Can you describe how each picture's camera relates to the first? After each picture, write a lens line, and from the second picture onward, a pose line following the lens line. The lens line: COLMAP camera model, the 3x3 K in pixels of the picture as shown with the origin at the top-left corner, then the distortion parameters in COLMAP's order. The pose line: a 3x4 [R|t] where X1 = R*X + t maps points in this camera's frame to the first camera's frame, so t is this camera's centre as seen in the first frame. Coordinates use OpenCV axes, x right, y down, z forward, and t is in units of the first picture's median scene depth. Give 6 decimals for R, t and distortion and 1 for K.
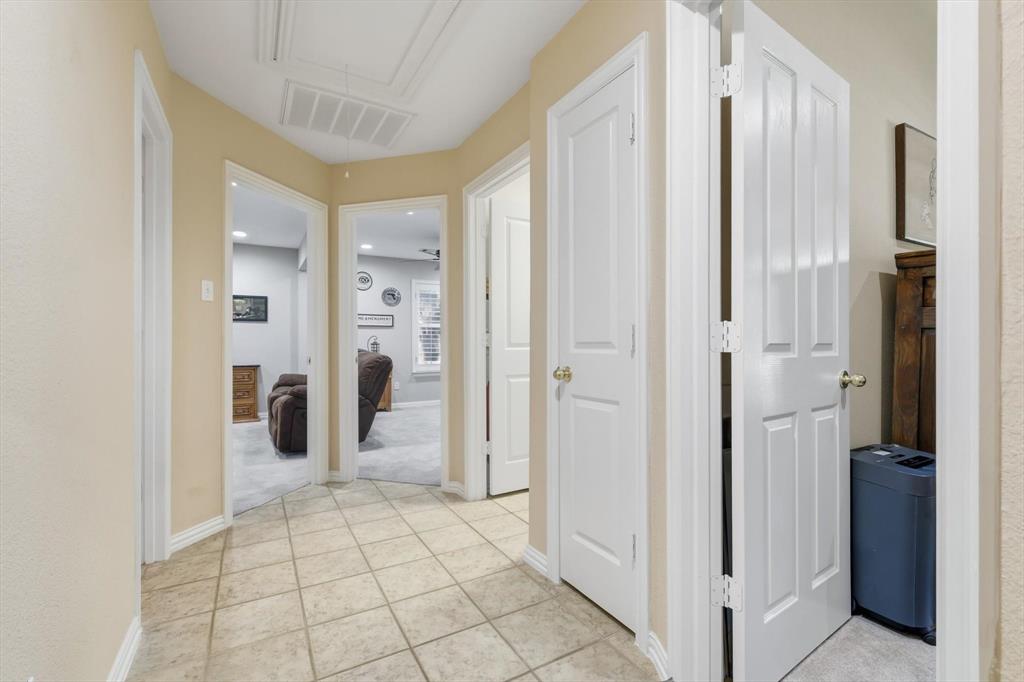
lens RADIAL K [[454.2, 0, 512.0], [0, 454.2, 341.0], [0, 0, 1]] dist [0.002009, -0.000340]
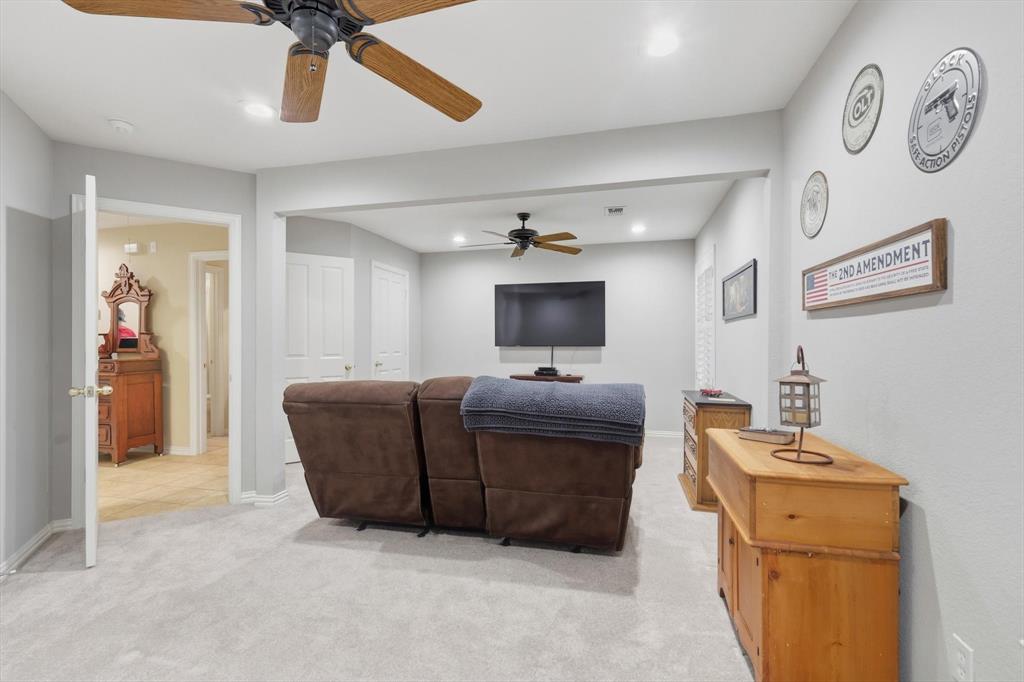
lens RADIAL K [[454.2, 0, 512.0], [0, 454.2, 341.0], [0, 0, 1]] dist [0.002009, -0.000340]
pose [[-0.691907, -0.001121, -0.721986, -0.080384], [0.000572, 0.999998, -0.002101, -0.032976], [0.721986, -0.001867, -0.691905, 2.339274]]
